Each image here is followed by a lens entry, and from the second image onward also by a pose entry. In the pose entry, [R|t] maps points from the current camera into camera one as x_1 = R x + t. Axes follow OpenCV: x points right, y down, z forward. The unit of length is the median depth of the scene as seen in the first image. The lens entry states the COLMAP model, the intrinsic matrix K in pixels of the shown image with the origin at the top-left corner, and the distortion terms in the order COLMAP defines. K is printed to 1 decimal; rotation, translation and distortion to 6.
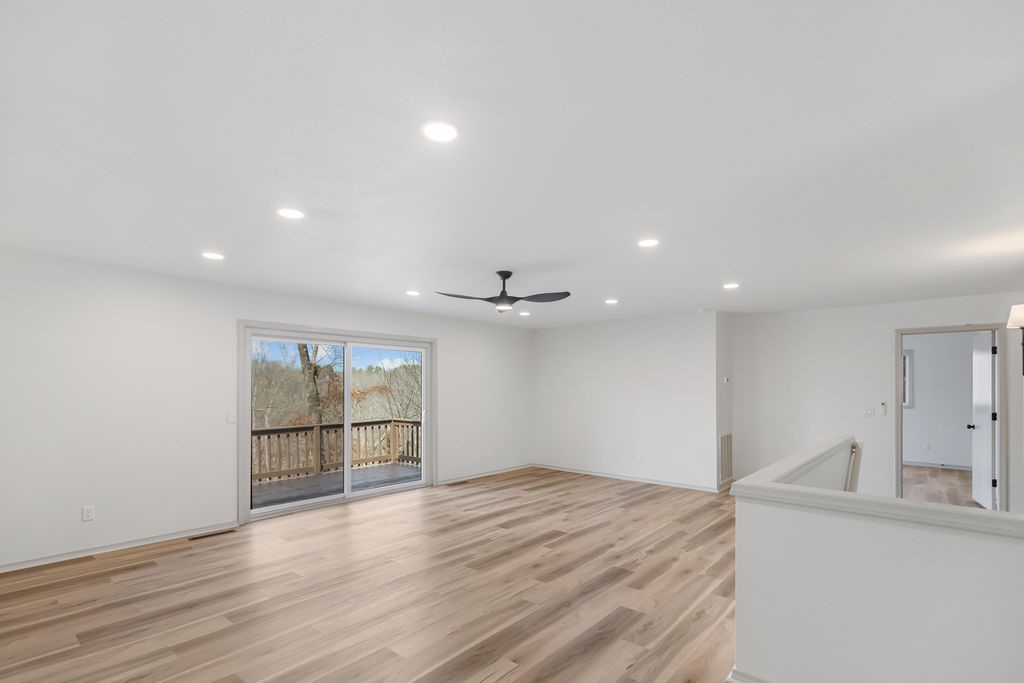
lens RADIAL K [[478.7, 0, 513.3], [0, 478.7, 388.1], [0, 0, 1]] dist [0.012133, -0.000085]
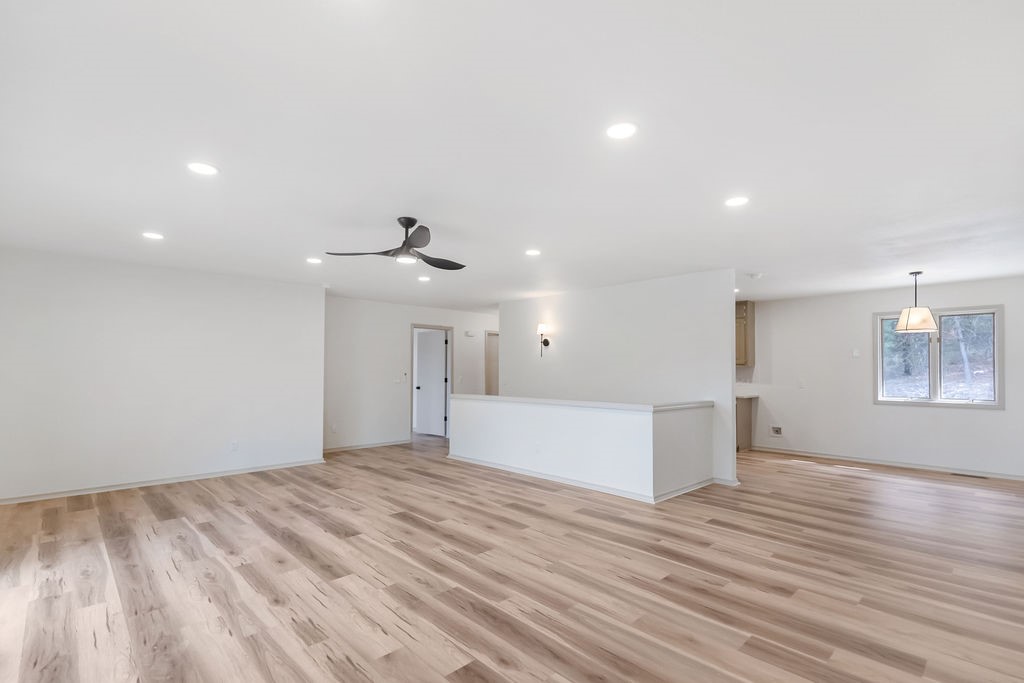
lens RADIAL K [[476.2, 0, 514.7], [0, 476.2, 371.1], [0, 0, 1]] dist [0.008892, -0.000302]
pose [[0.098471, -0.002805, 0.995136, -0.748238], [-0.000284, 0.999996, 0.002847, 0.022586], [-0.995140, -0.000563, 0.098470, 0.650286]]
